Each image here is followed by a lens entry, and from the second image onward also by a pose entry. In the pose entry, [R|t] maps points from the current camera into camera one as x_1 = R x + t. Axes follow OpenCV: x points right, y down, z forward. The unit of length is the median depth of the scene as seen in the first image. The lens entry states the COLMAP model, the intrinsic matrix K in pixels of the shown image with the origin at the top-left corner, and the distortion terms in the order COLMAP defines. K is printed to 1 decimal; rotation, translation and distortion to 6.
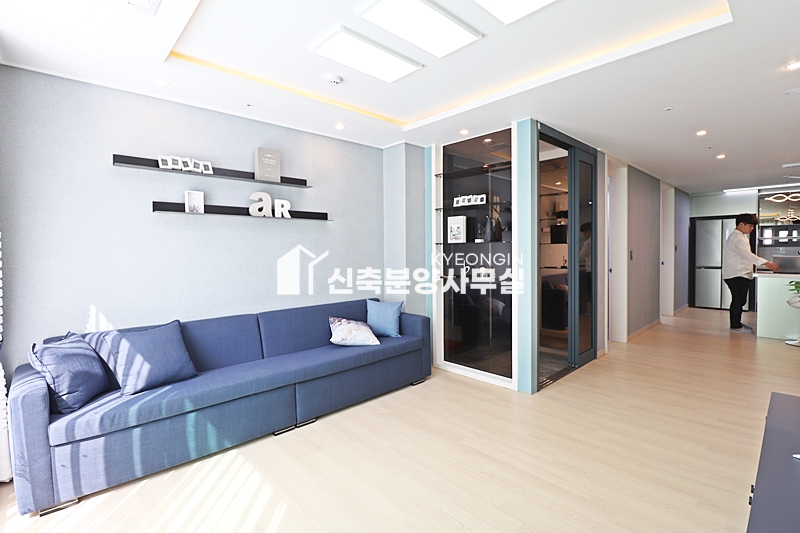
lens RADIAL K [[374.5, 0, 399.2], [0, 374.5, 263.3], [0, 0, 1]] dist [-0.003087, -0.000568]
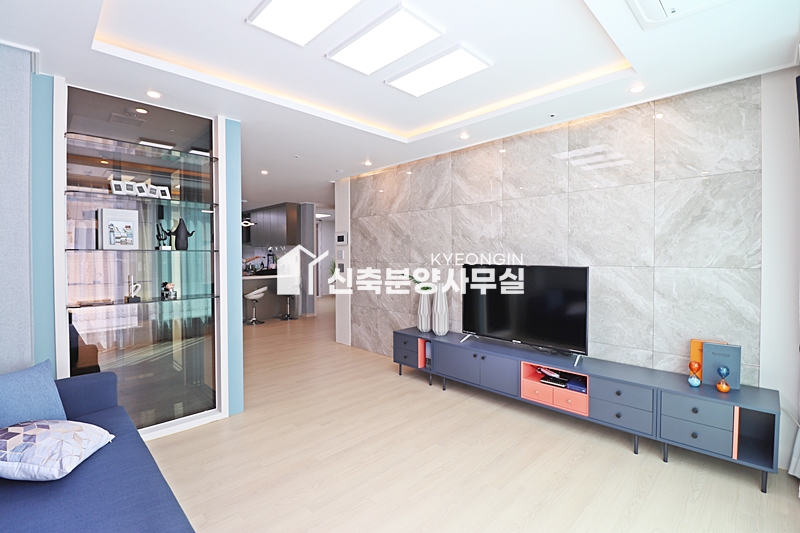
lens RADIAL K [[374.5, 0, 399.0], [0, 374.5, 266.5], [0, 0, 1]] dist [-0.003087, -0.000568]
pose [[-0.010749, -0.017491, 0.999789, -0.546836], [0.048927, 0.998640, 0.017997, -0.013273], [-0.998745, 0.049110, -0.009879, 0.554657]]
